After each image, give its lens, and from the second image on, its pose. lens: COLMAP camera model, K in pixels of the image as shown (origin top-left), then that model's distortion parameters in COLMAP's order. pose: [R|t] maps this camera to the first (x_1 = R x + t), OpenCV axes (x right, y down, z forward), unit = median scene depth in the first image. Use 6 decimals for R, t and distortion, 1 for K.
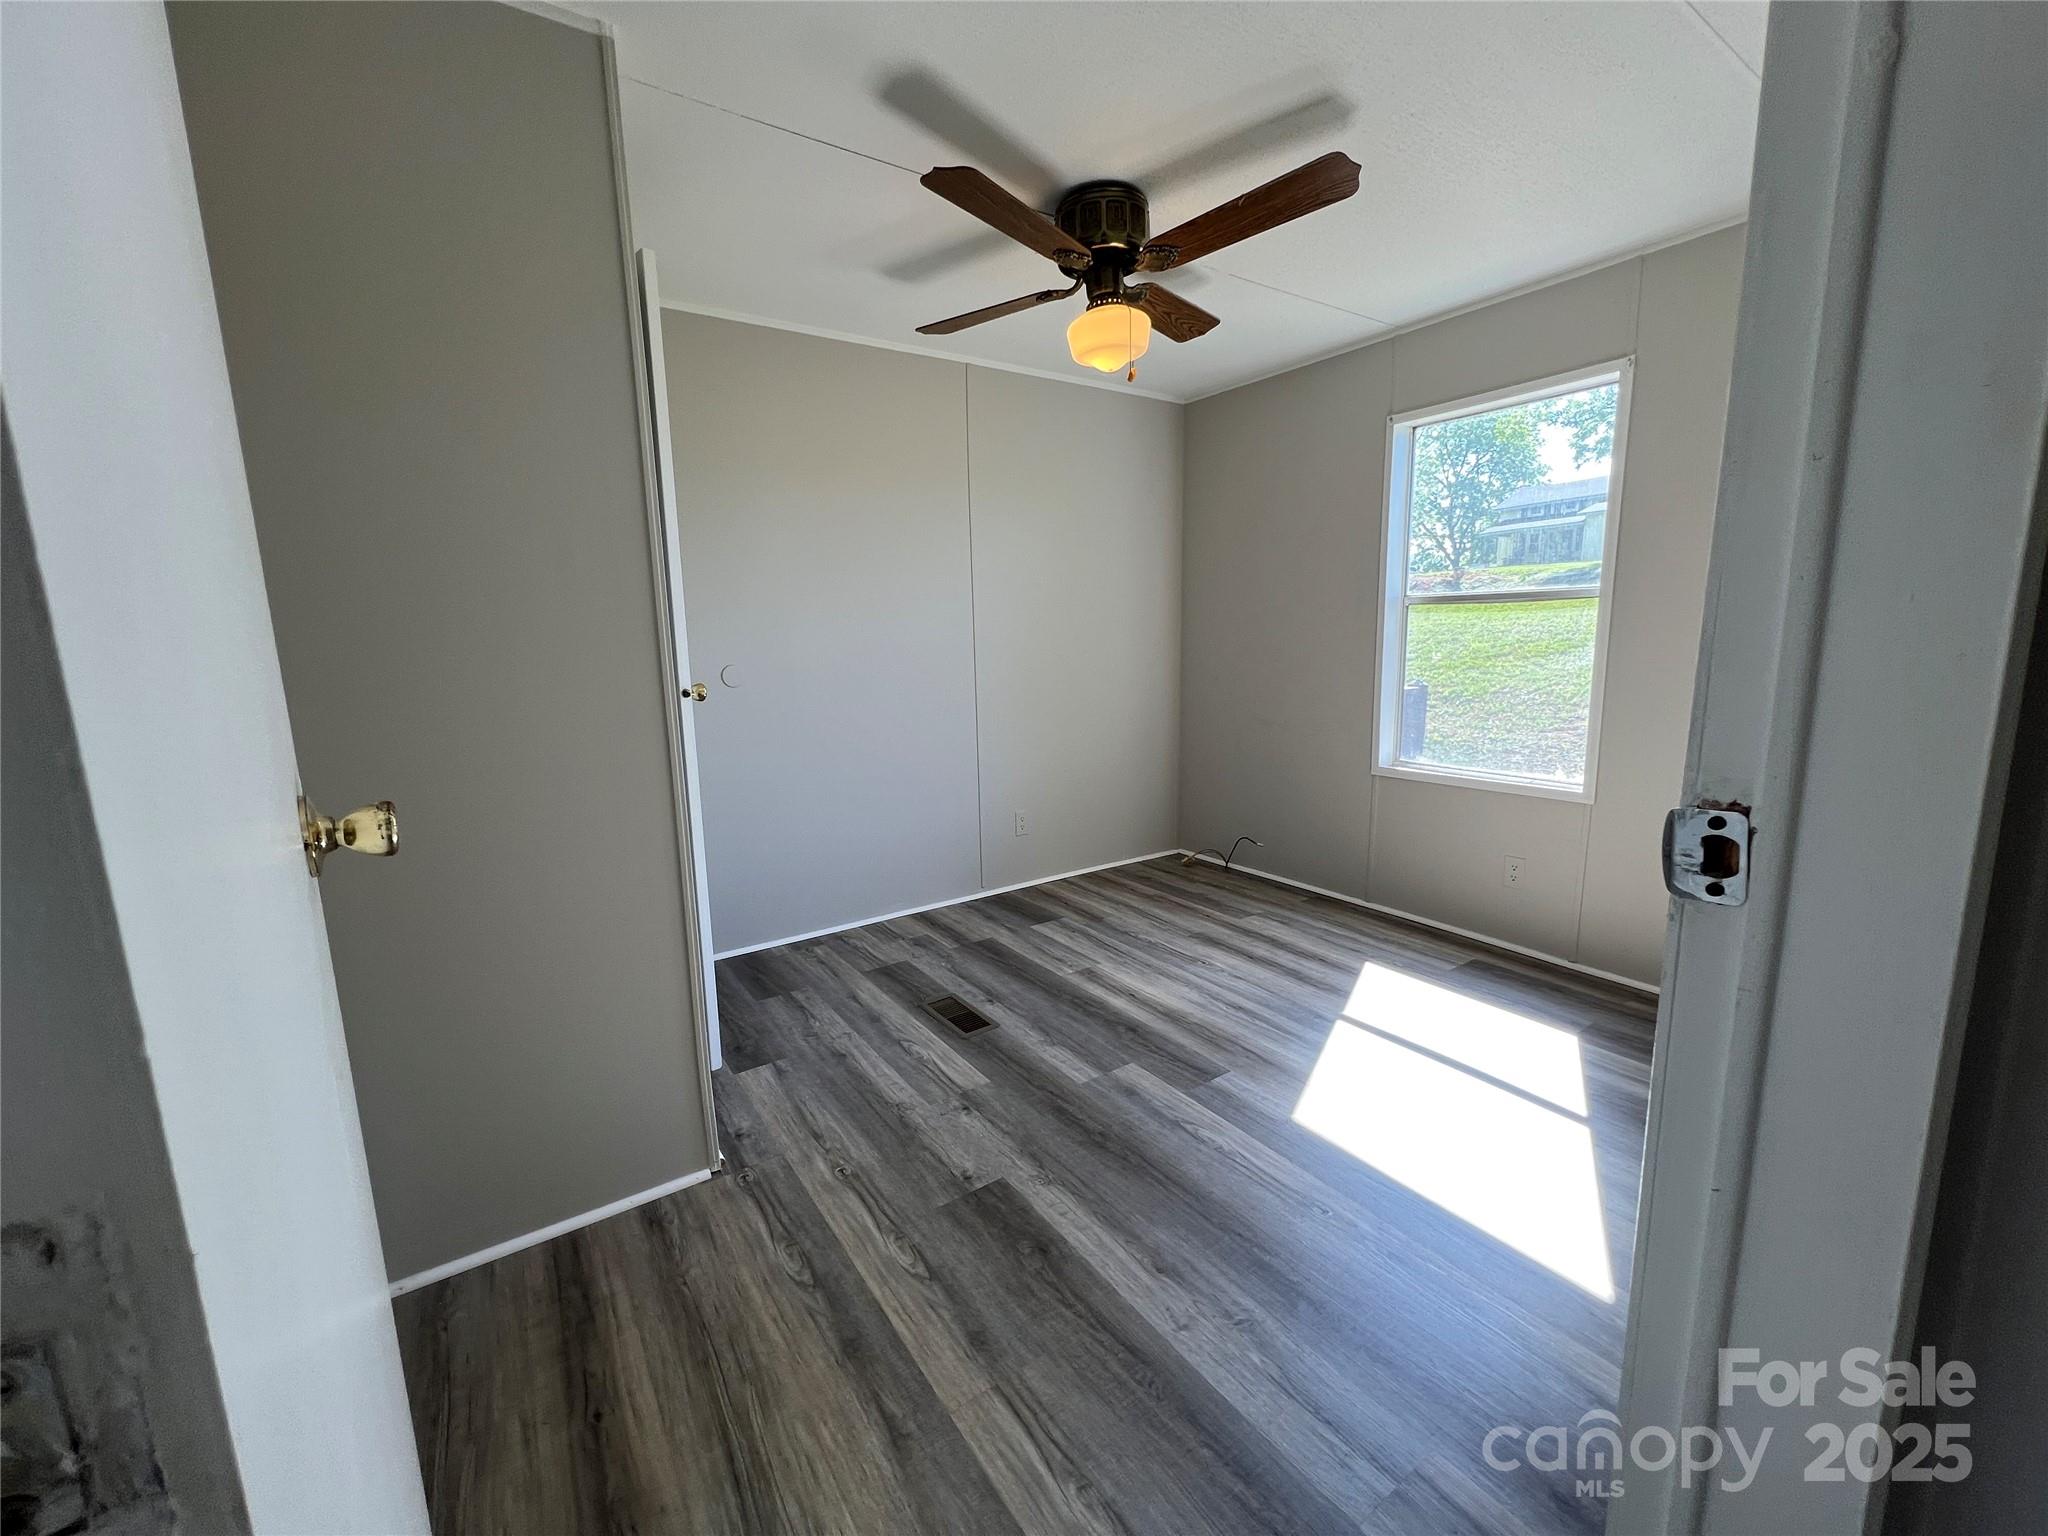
lens RADIAL K [[816.9, 0, 1031.3], [0, 816.9, 768.2], [0, 0, 1]] dist [0.001427, -0.000527]
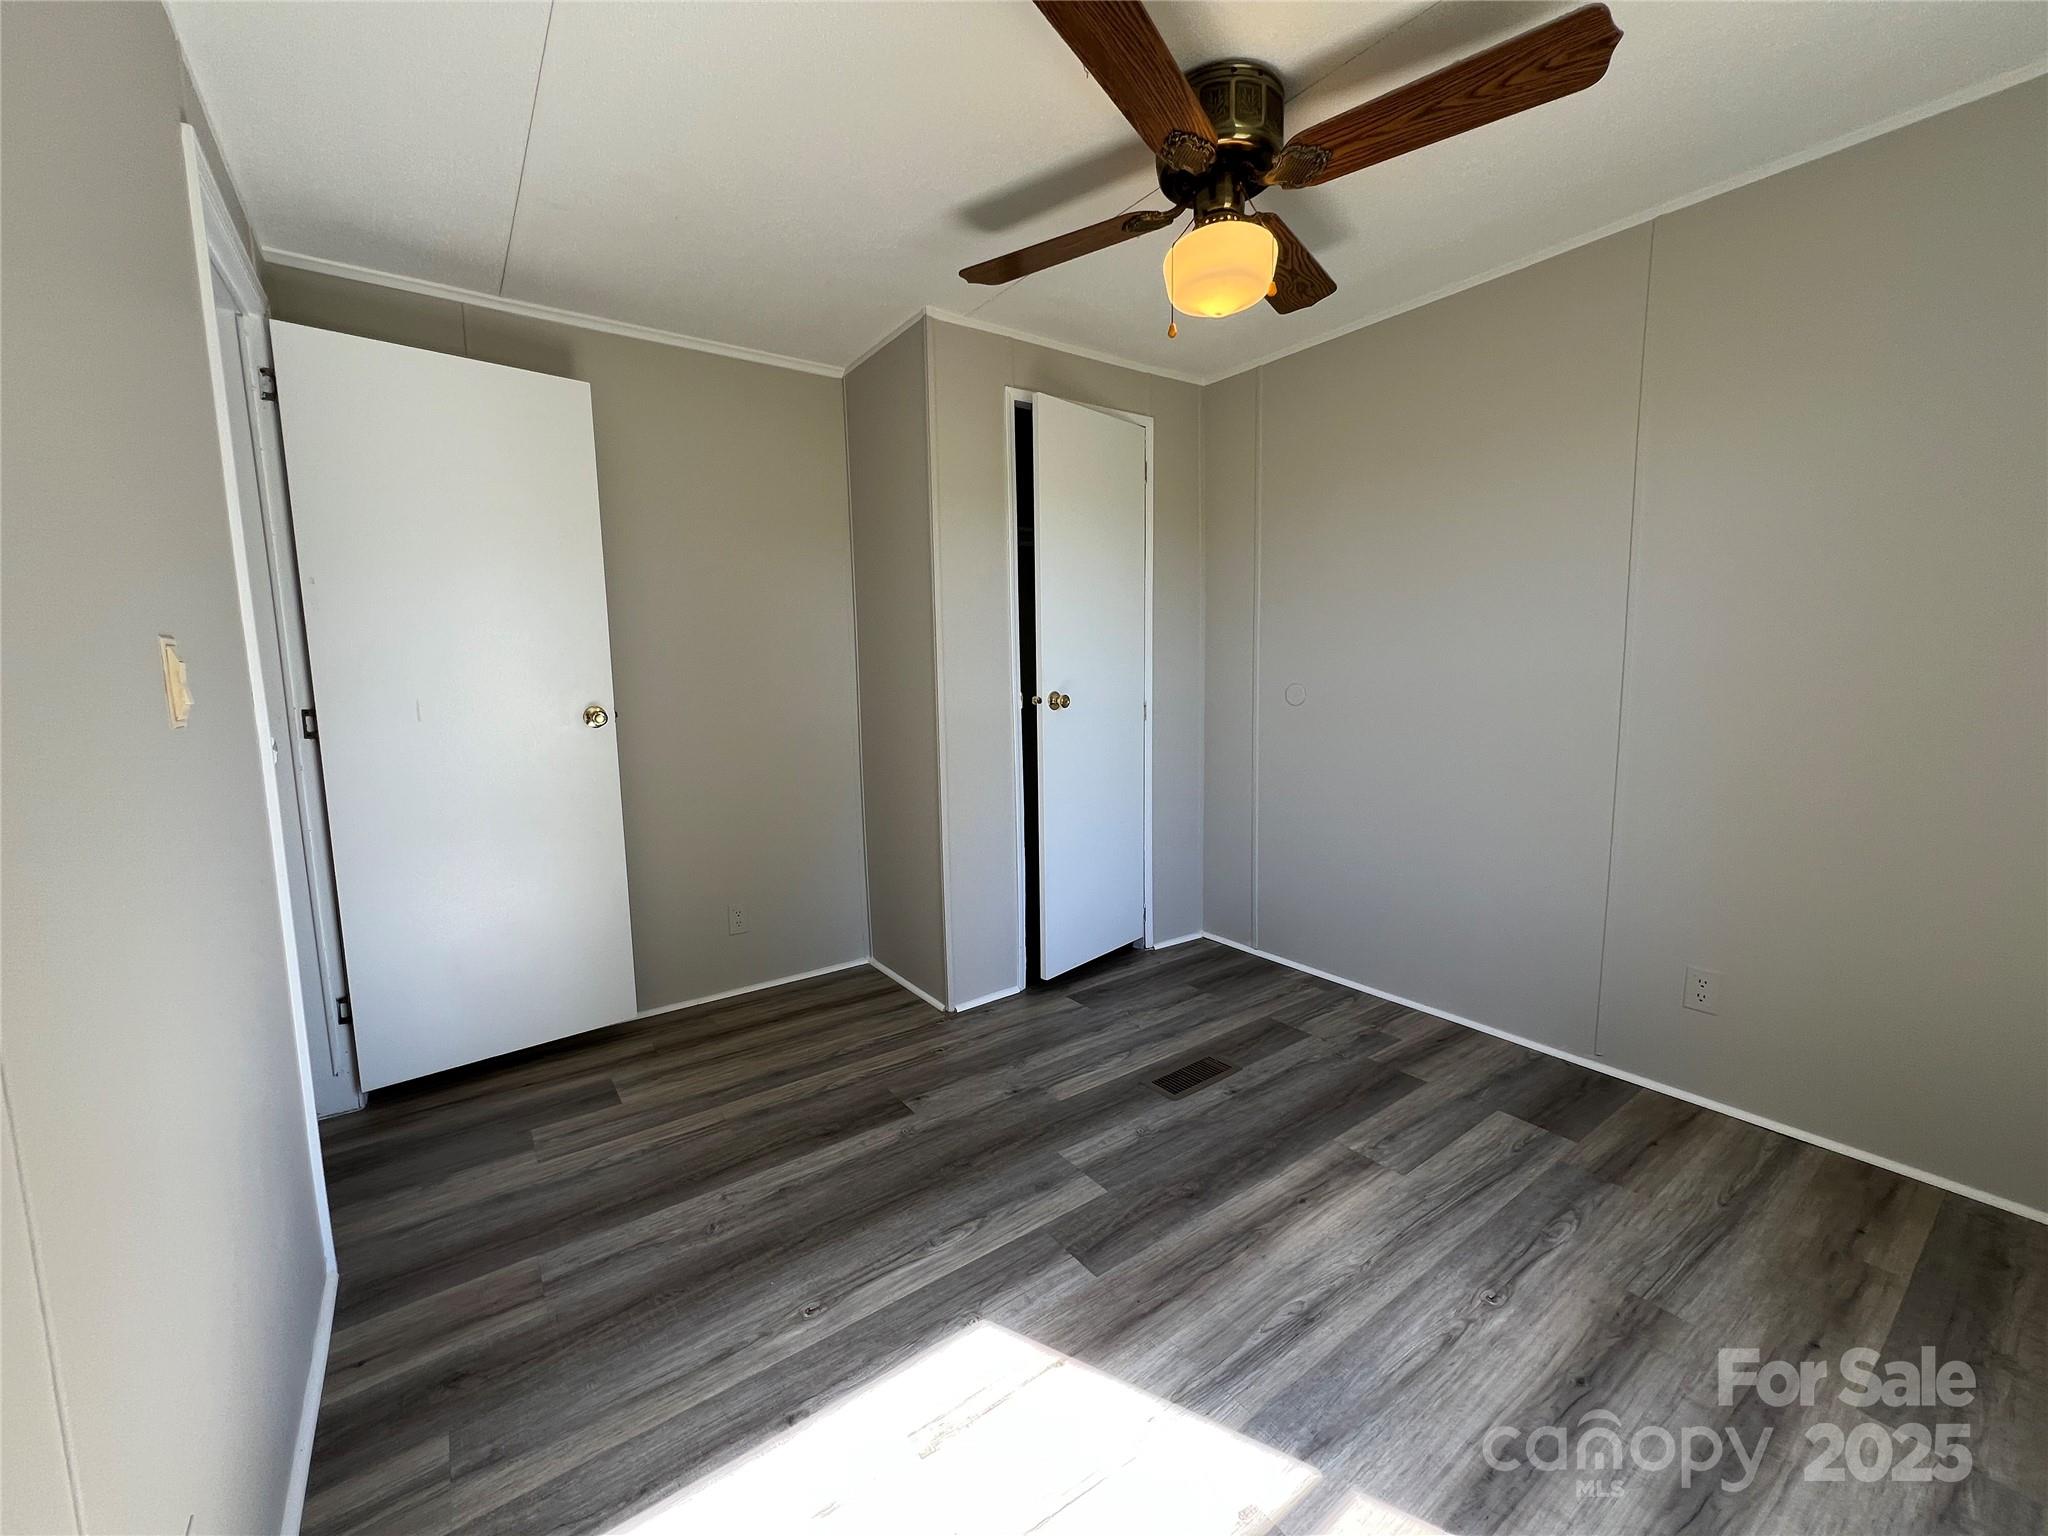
lens RADIAL K [[816.9, 0, 1027.6], [0, 816.9, 762.3], [0, 0, 1]] dist [0.001427, -0.000527]
pose [[0.028337, 0.145259, -0.988988, 0.749875], [-0.151616, 0.978563, 0.139384, -0.141975], [0.988033, 0.145996, 0.049753, 0.700923]]
